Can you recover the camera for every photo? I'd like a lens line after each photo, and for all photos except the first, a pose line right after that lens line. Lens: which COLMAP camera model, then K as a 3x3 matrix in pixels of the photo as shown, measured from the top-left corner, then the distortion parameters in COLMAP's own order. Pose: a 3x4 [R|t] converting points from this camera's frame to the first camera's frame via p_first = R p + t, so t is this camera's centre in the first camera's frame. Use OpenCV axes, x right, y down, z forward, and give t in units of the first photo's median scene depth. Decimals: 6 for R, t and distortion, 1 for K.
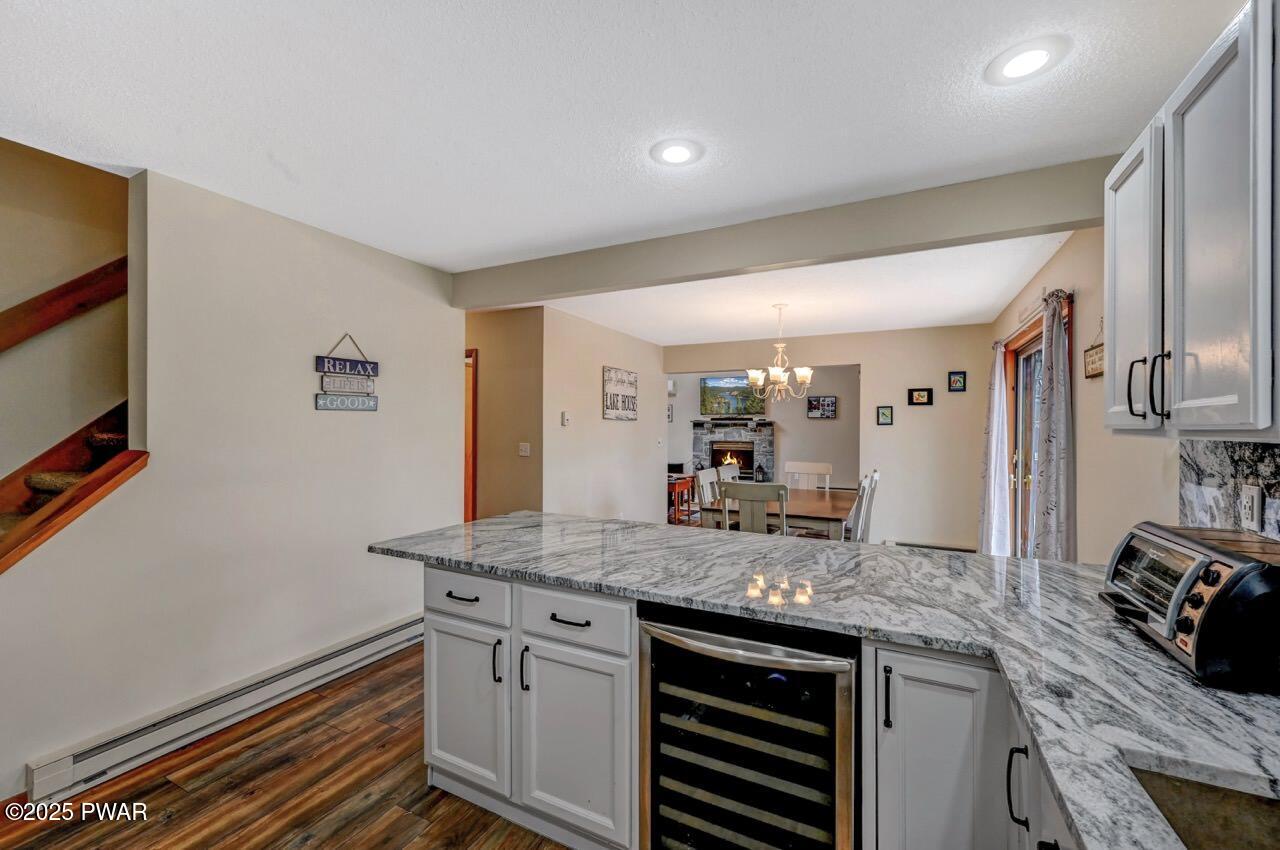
lens RADIAL K [[509.2, 0, 638.4], [0, 509.2, 429.1], [0, 0, 1]] dist [0.001264, 0.000208]
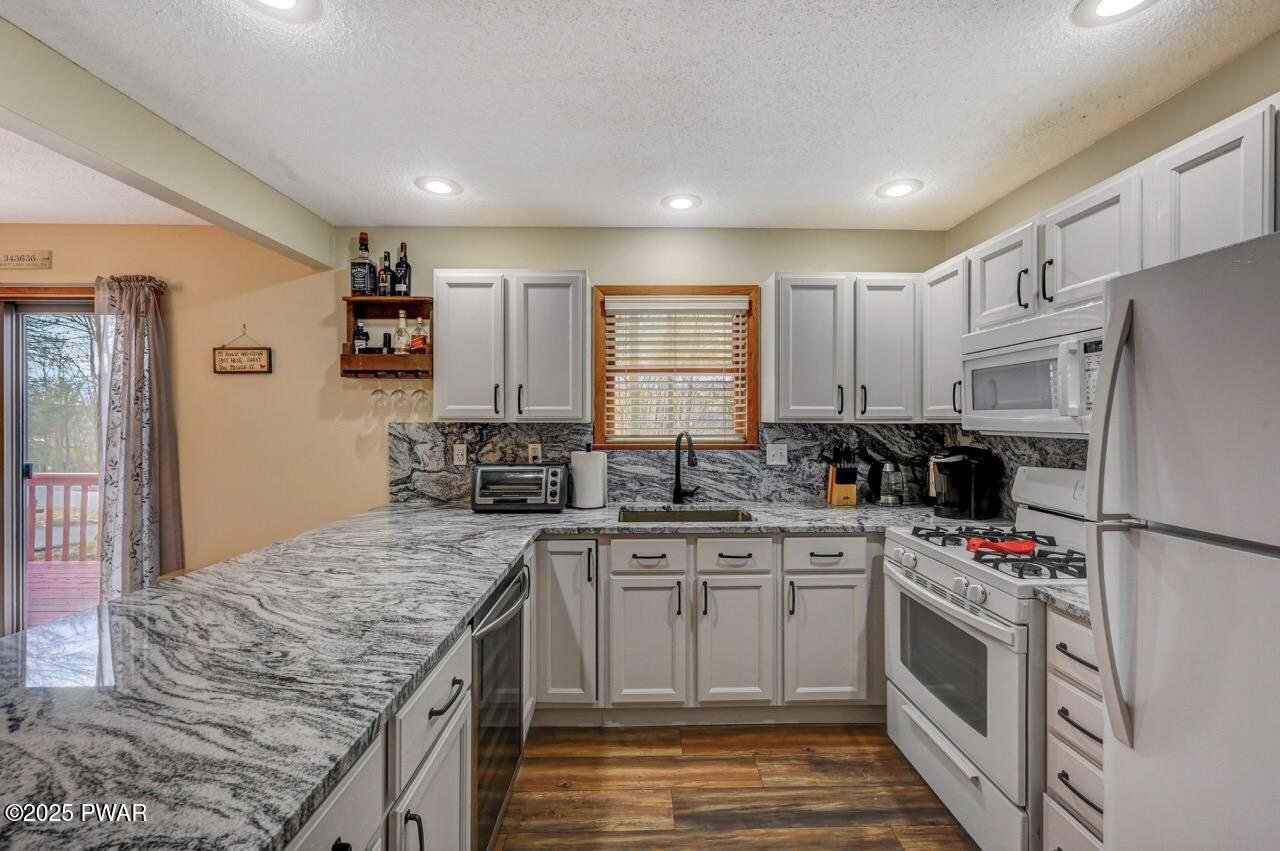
lens RADIAL K [[513.0, 0, 653.1], [0, 513.0, 419.3], [0, 0, 1]] dist [-0.001891, 0.000241]
pose [[-0.474779, -0.005648, 0.880087, -0.270405], [0.002364, 0.999968, 0.007693, -0.002158], [-0.880102, 0.005733, -0.474751, 0.331607]]
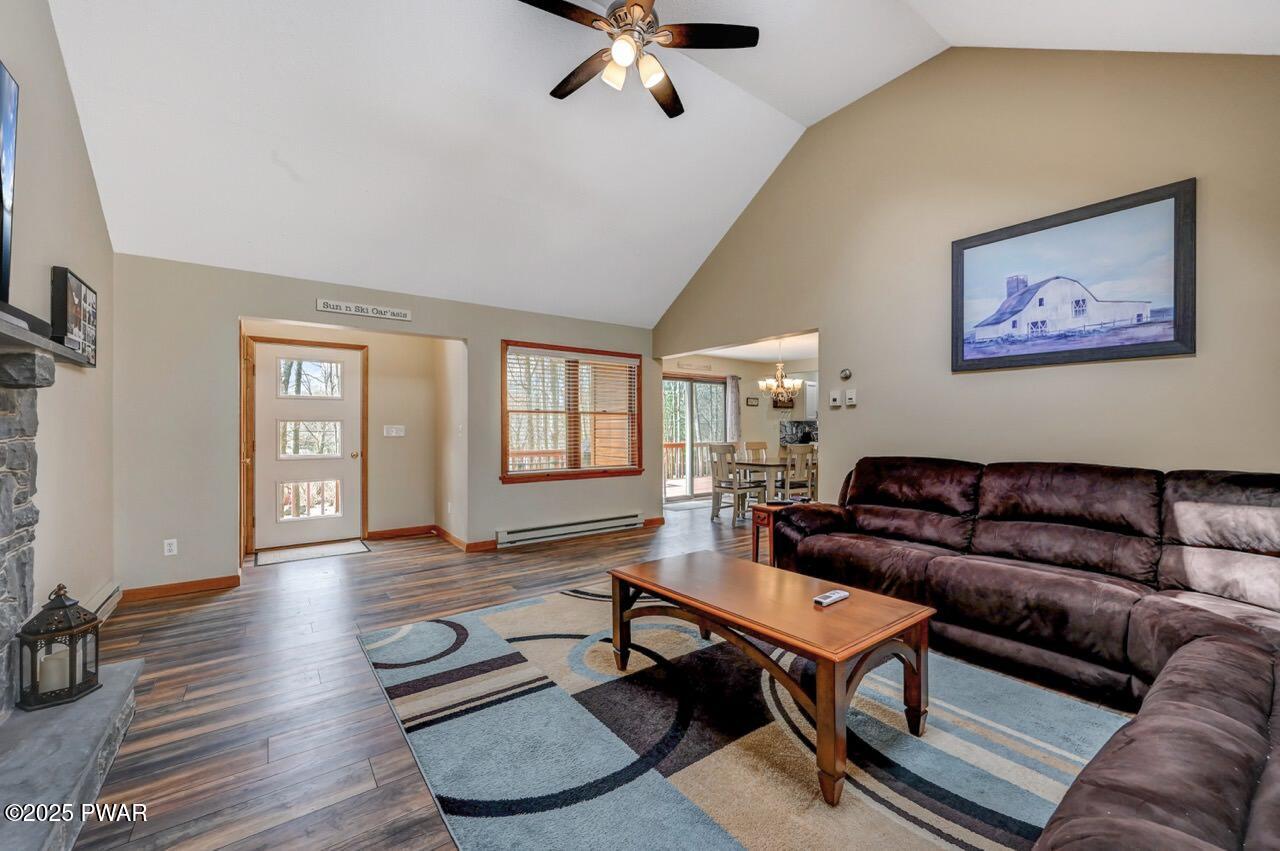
lens RADIAL K [[512.6, 0, 648.0], [0, 512.6, 430.2], [0, 0, 1]] dist [-0.001207, 0.000271]
pose [[-0.901211, -0.007326, 0.433318, -0.044301], [-0.003597, 0.999949, 0.009425, 0.023755], [-0.433365, 0.006935, -0.901192, 2.254342]]
